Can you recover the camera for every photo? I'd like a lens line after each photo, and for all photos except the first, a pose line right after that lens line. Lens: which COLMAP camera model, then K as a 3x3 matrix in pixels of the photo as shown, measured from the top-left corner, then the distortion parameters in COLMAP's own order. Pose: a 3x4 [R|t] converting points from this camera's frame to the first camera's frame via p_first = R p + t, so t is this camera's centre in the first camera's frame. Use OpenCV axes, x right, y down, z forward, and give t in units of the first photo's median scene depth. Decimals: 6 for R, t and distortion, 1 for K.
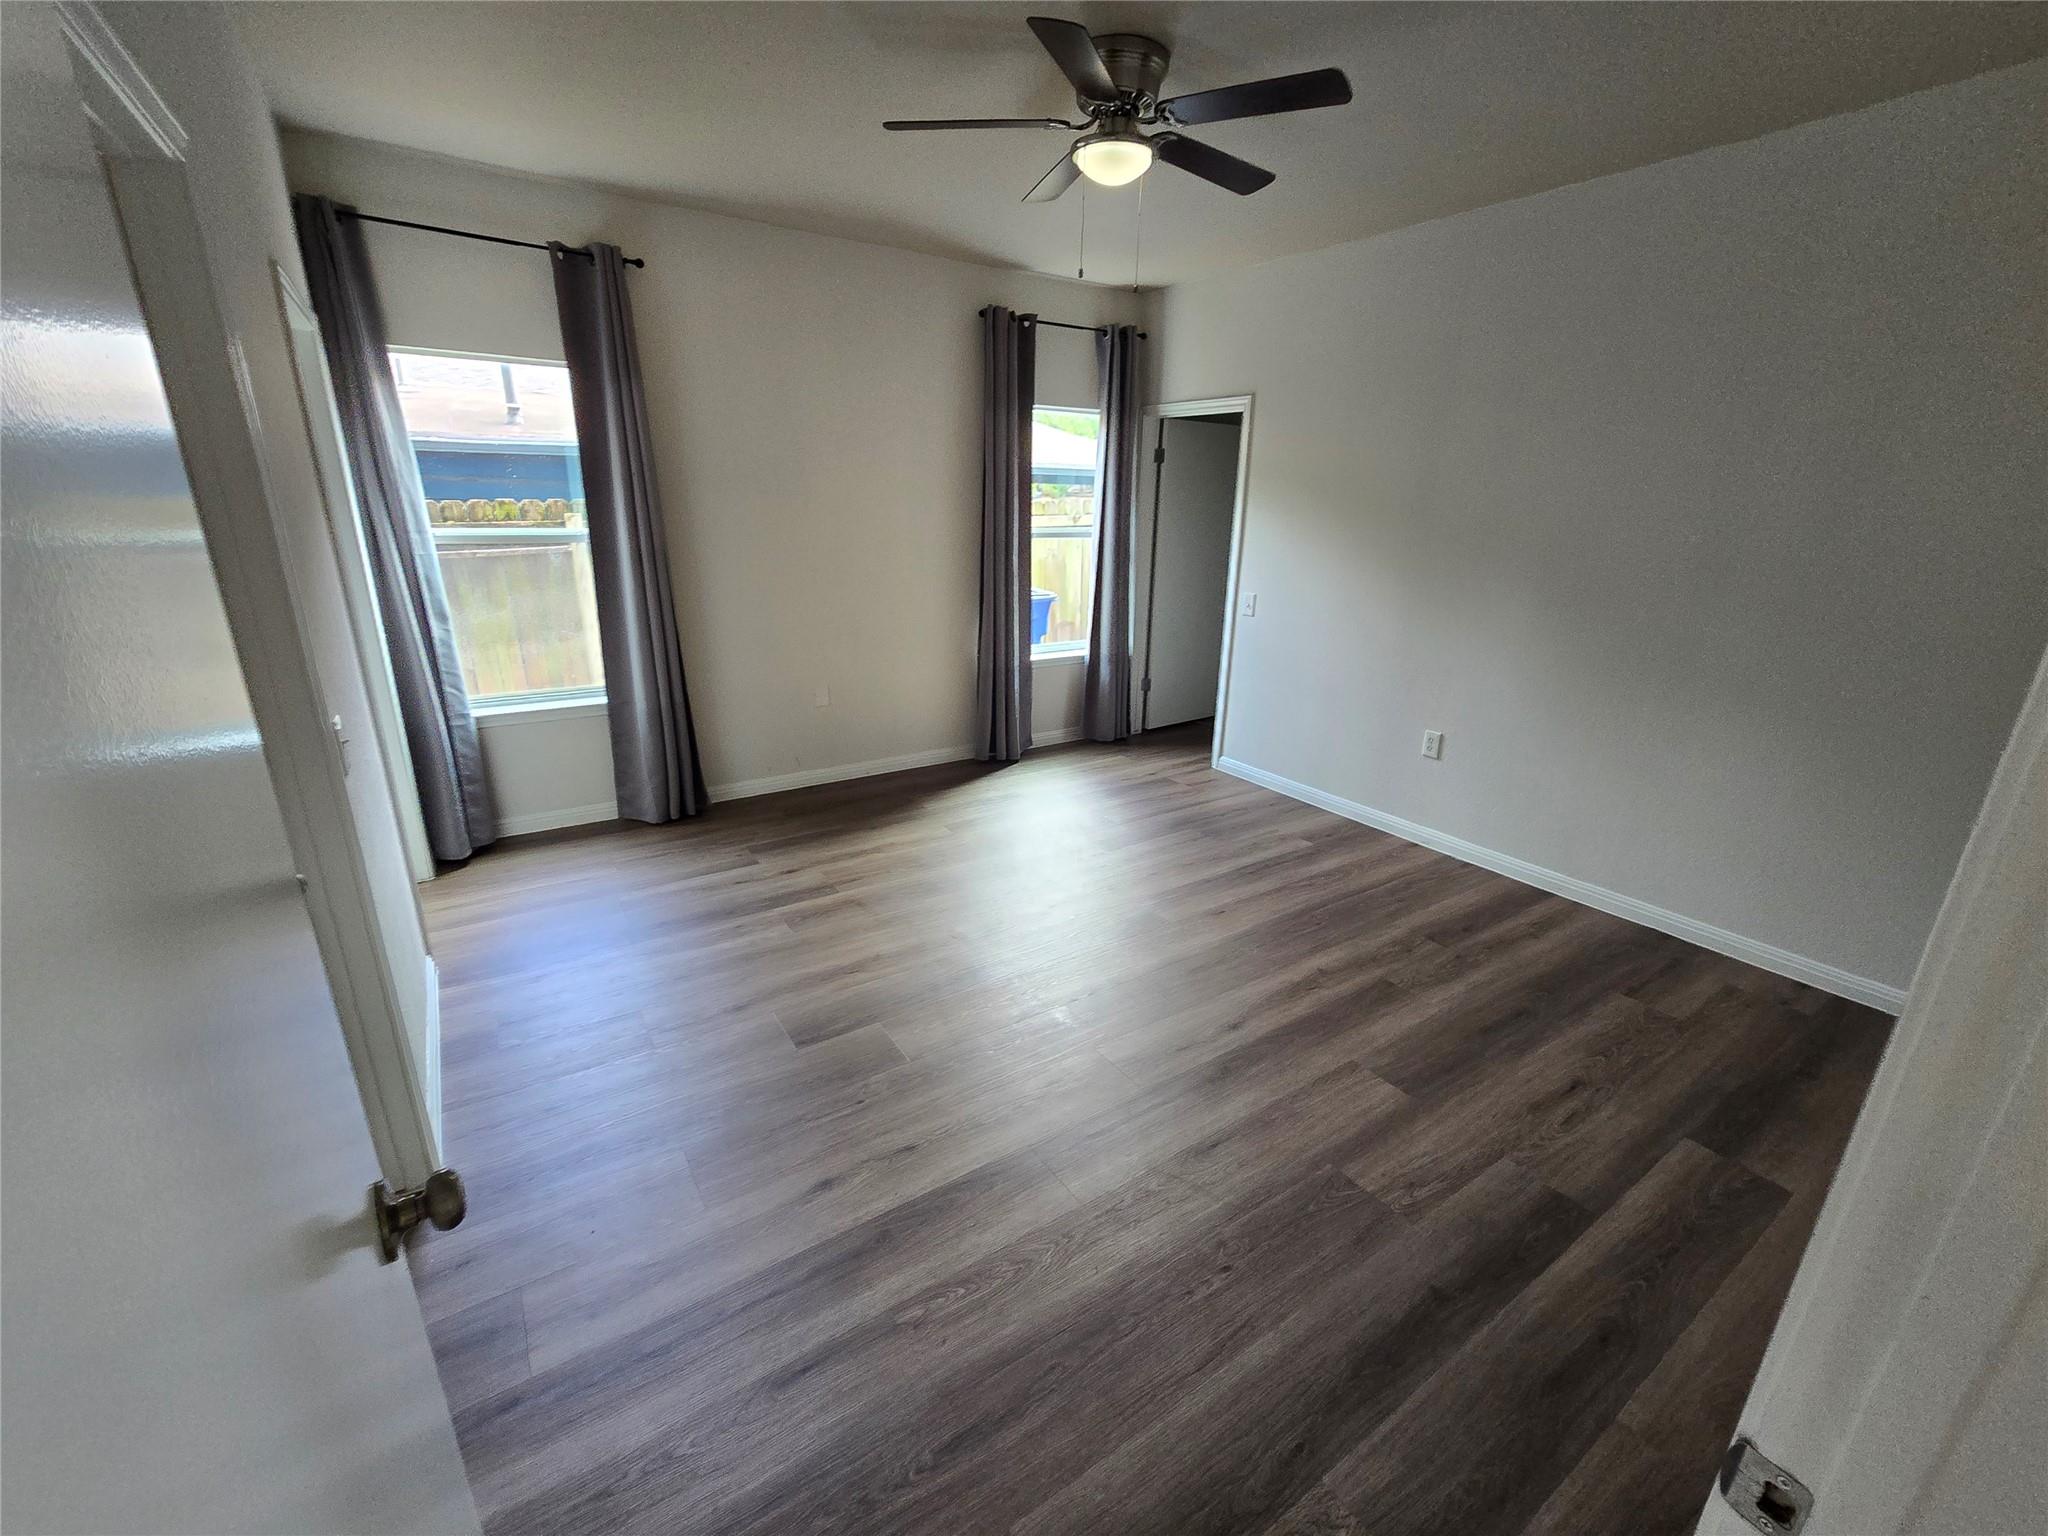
lens RADIAL K [[840.7, 0, 1034.7], [0, 840.7, 779.2], [0, 0, 1]] dist [-0.011600, 0.004126]
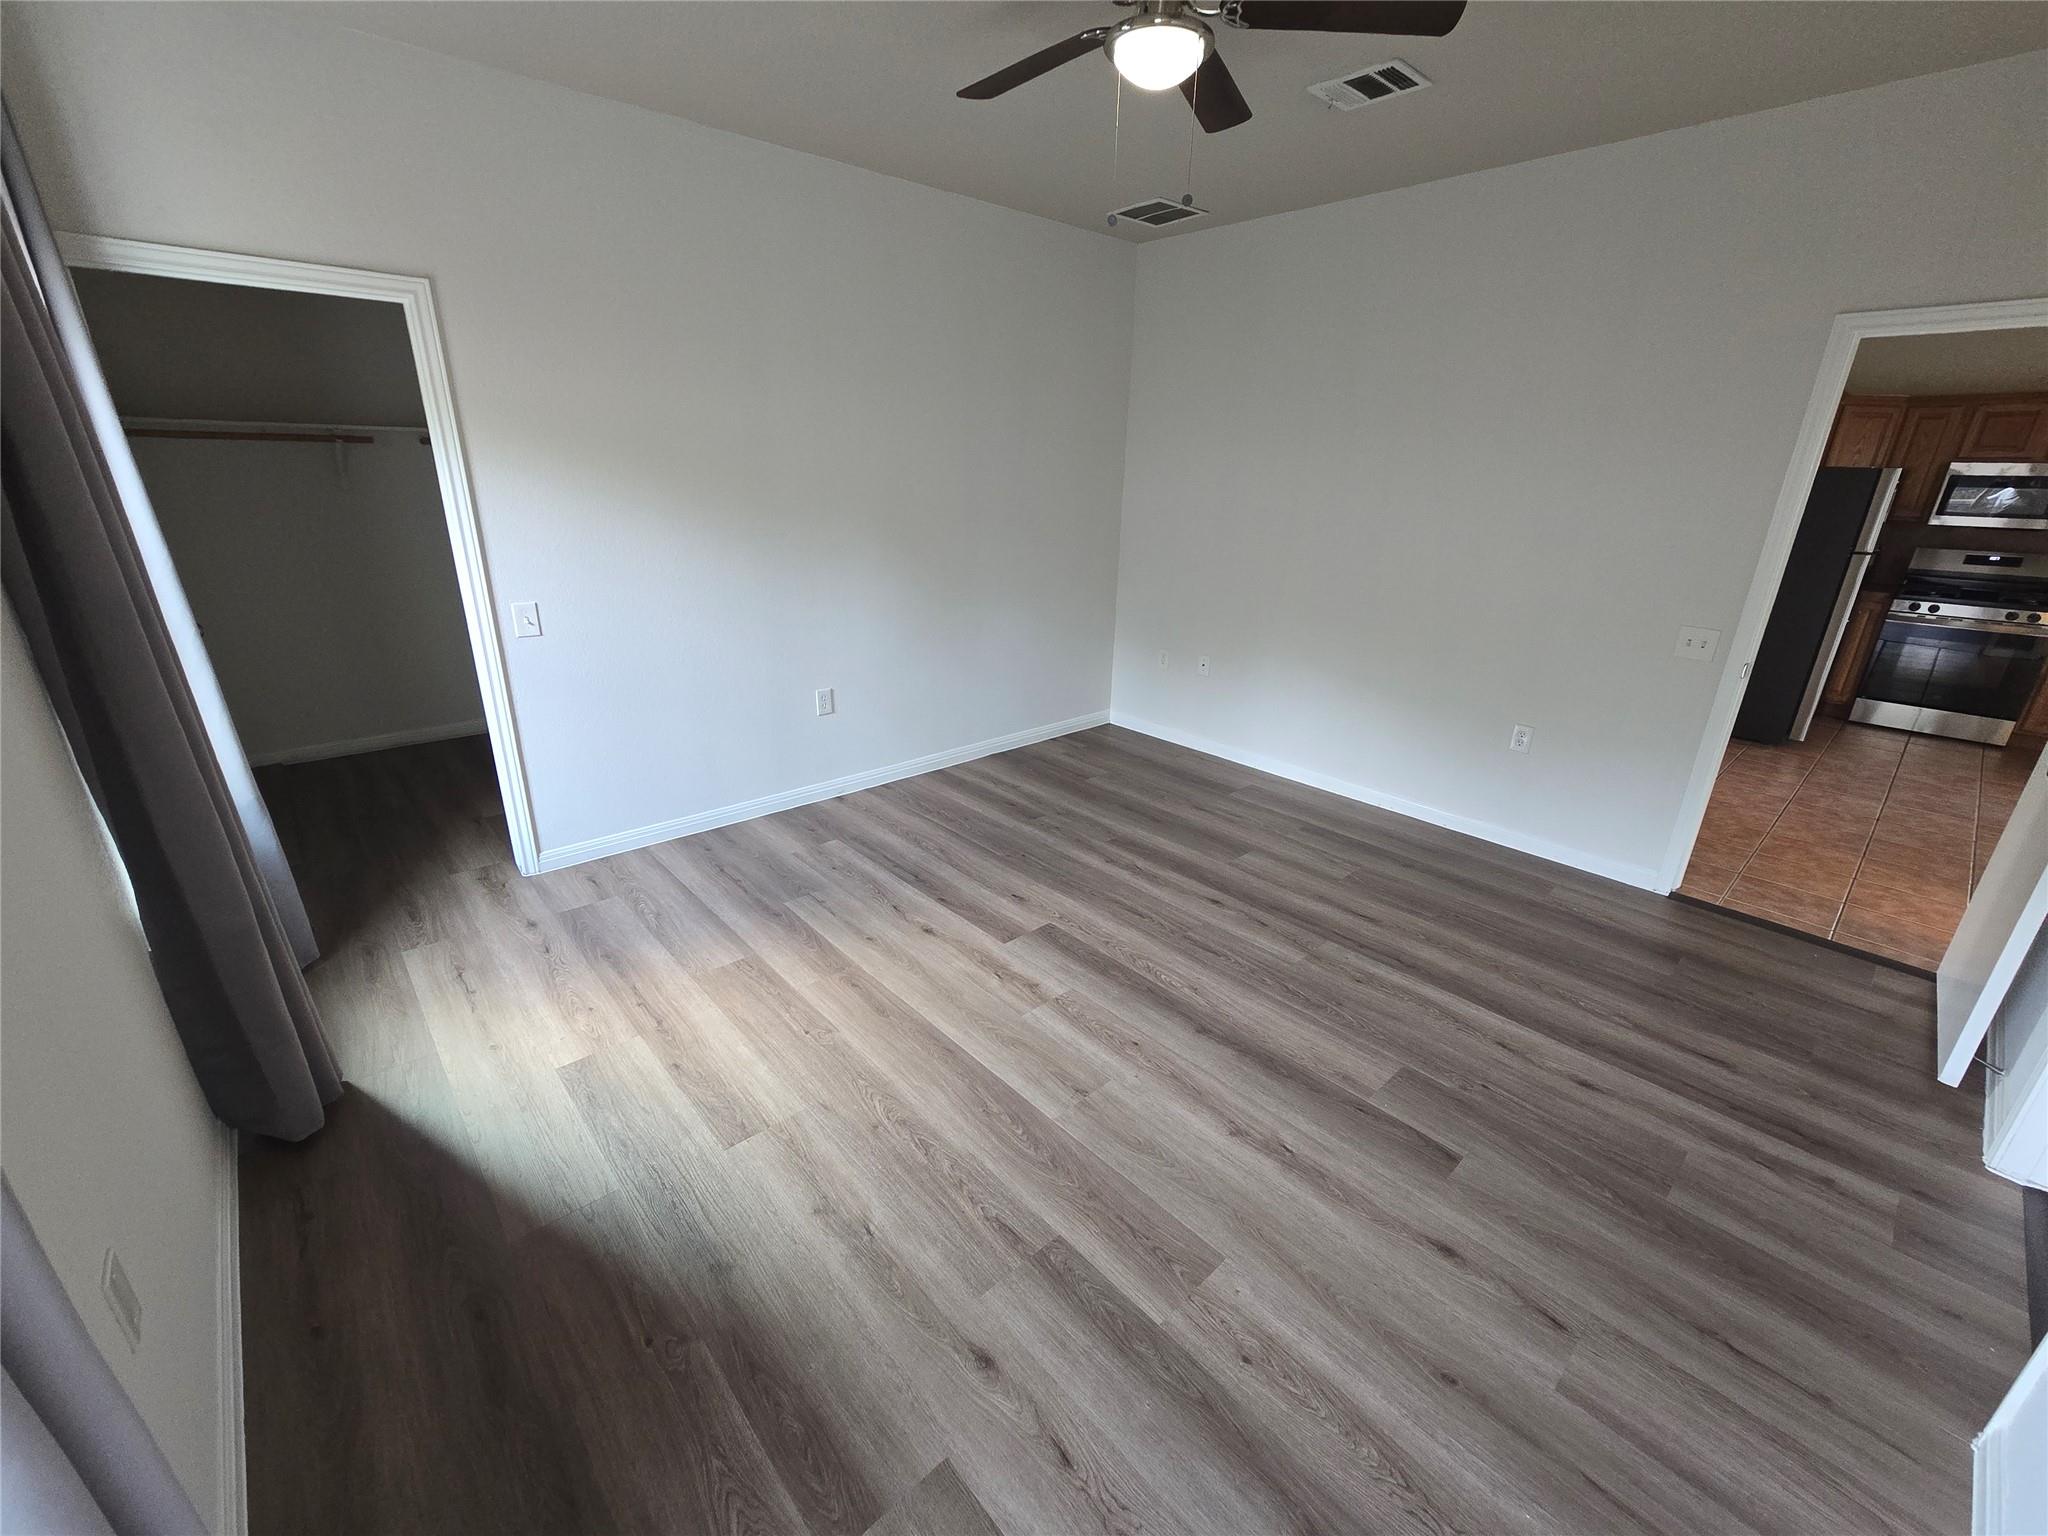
lens RADIAL K [[840.7, 0, 1023.8], [0, 840.7, 775.3], [0, 0, 1]] dist [-0.011600, 0.004126]
pose [[-0.133100, -0.370571, 0.919218, -0.636571], [0.294882, 0.870661, 0.393694, -0.352962], [-0.946218, 0.323461, -0.006611, 0.967815]]
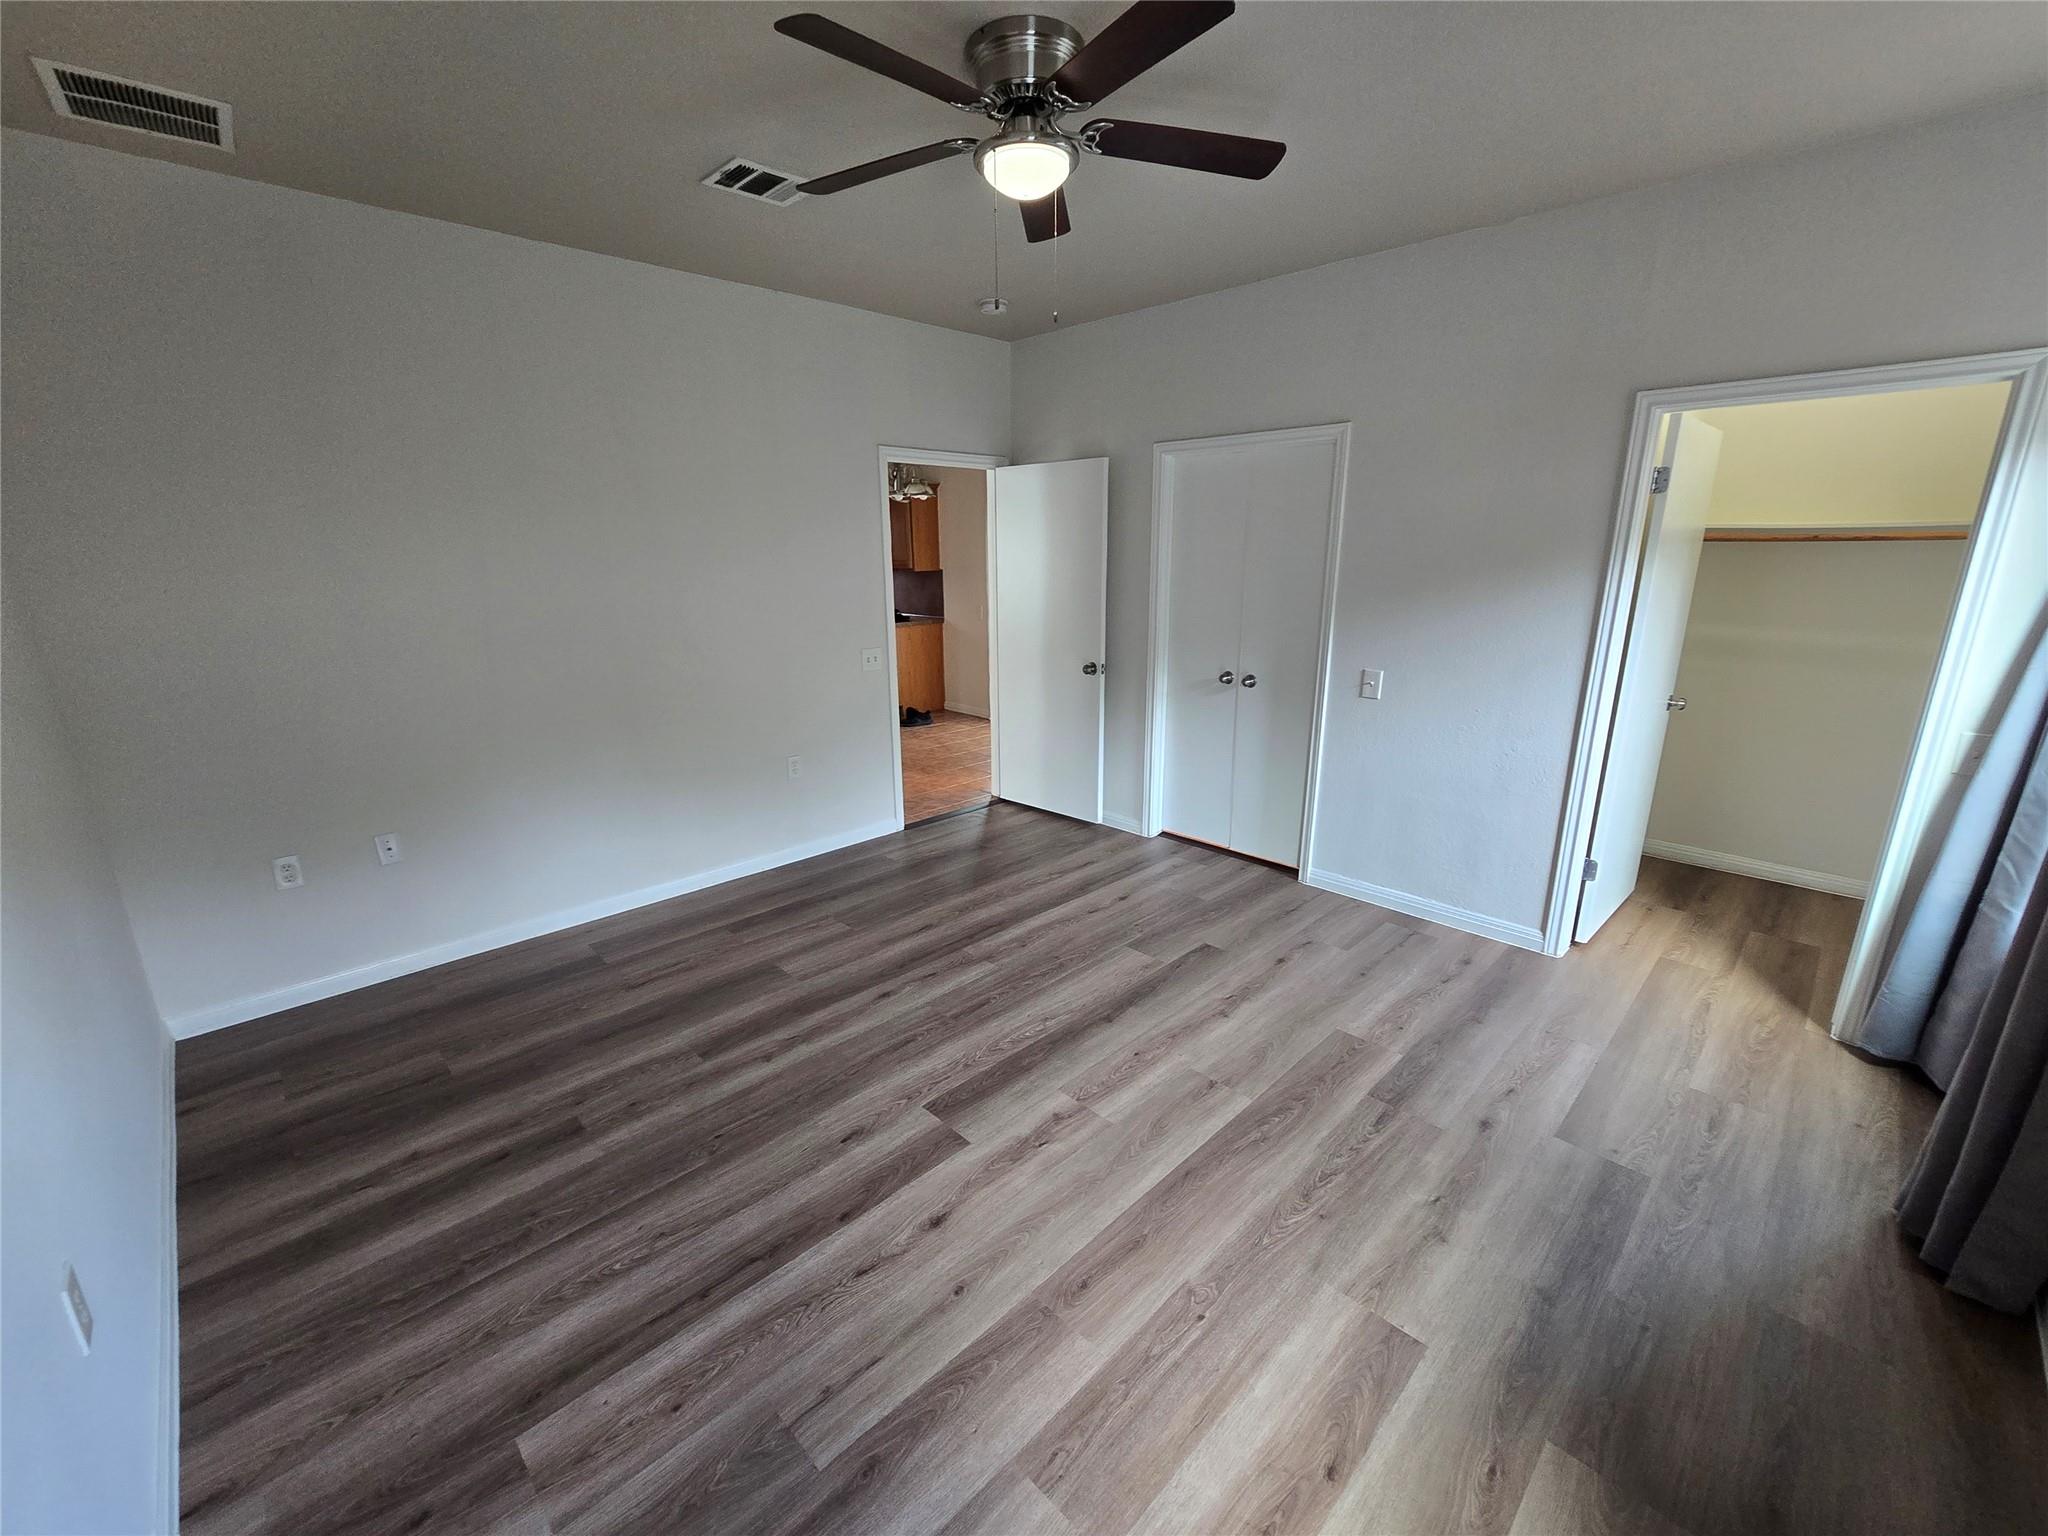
lens RADIAL K [[840.7, 0, 1021.9], [0, 840.7, 773.9], [0, 0, 1]] dist [-0.011600, 0.004126]
pose [[-0.983916, 0.030063, -0.176082, 0.196666], [-0.073420, 0.830566, 0.552060, -0.504614], [0.162844, 0.556108, -0.815000, 1.451462]]
